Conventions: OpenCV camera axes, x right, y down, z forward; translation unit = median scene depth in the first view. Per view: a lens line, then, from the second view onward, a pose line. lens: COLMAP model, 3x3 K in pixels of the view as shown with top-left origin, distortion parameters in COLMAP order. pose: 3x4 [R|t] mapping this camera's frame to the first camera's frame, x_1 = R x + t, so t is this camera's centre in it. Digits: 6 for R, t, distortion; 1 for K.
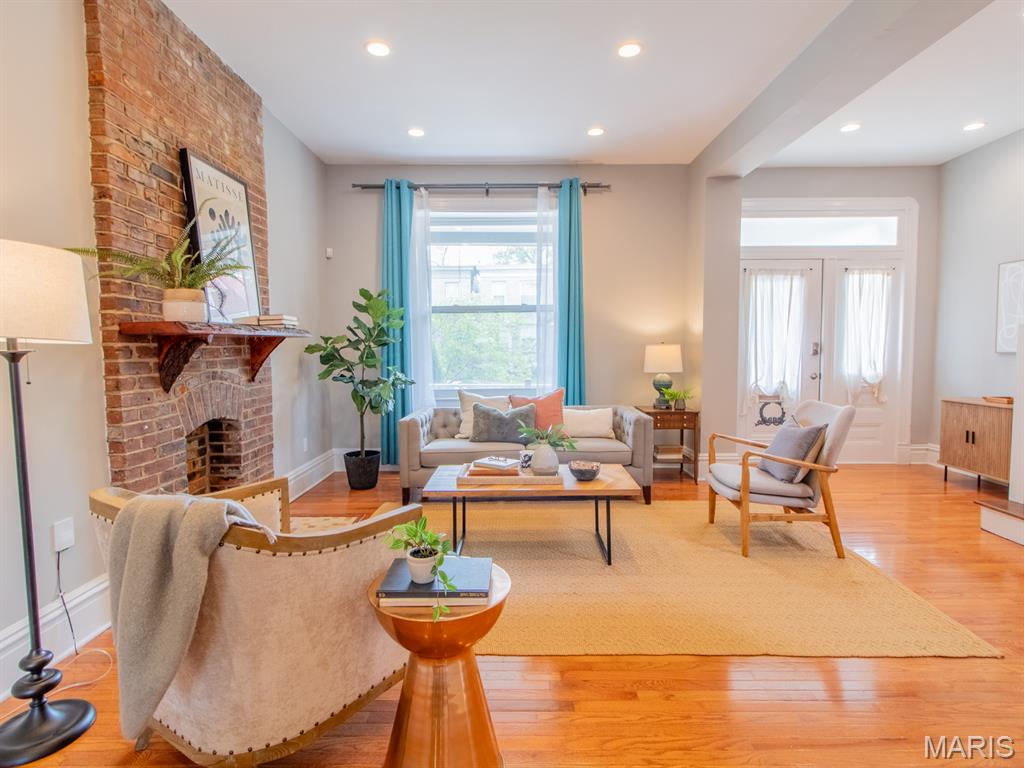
lens RADIAL K [[533.3, 0, 515.0], [0, 533.3, 377.2], [0, 0, 1]] dist [0.006930, 0.000972]
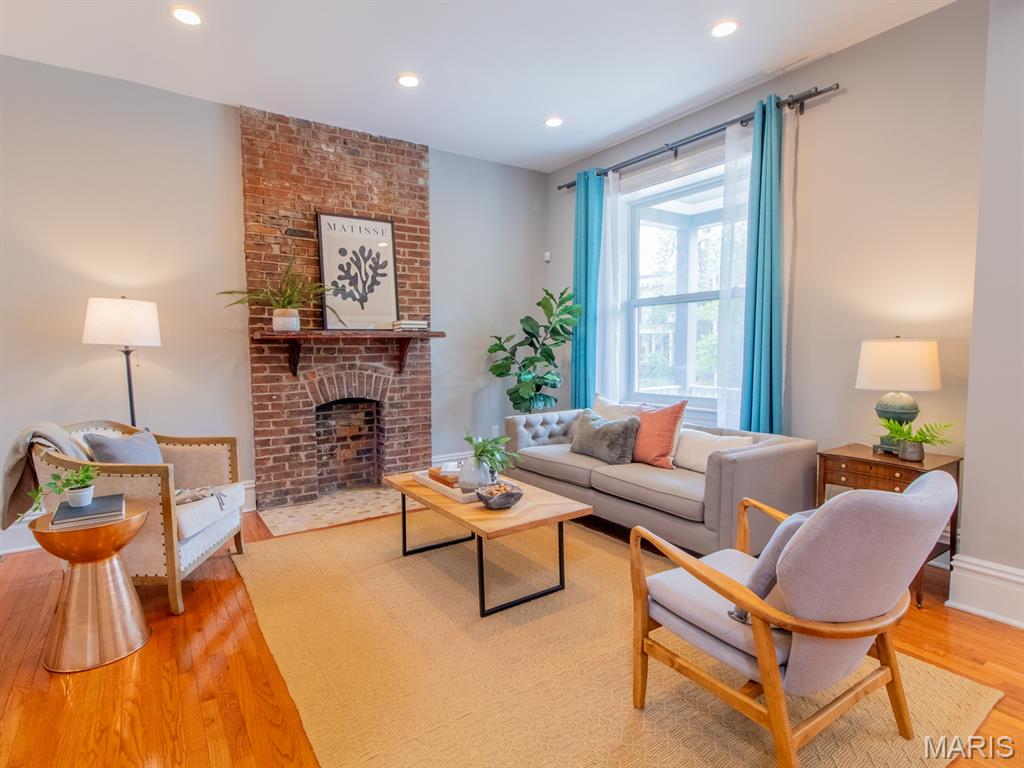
lens RADIAL K [[532.2, 0, 496.7], [0, 532.2, 377.5], [0, 0, 1]] dist [0.003302, 0.000577]
pose [[0.555254, 0.049559, -0.830203, 1.703288], [-0.041932, 0.998622, 0.031567, -0.074161], [0.830623, 0.017284, 0.556567, 1.146993]]
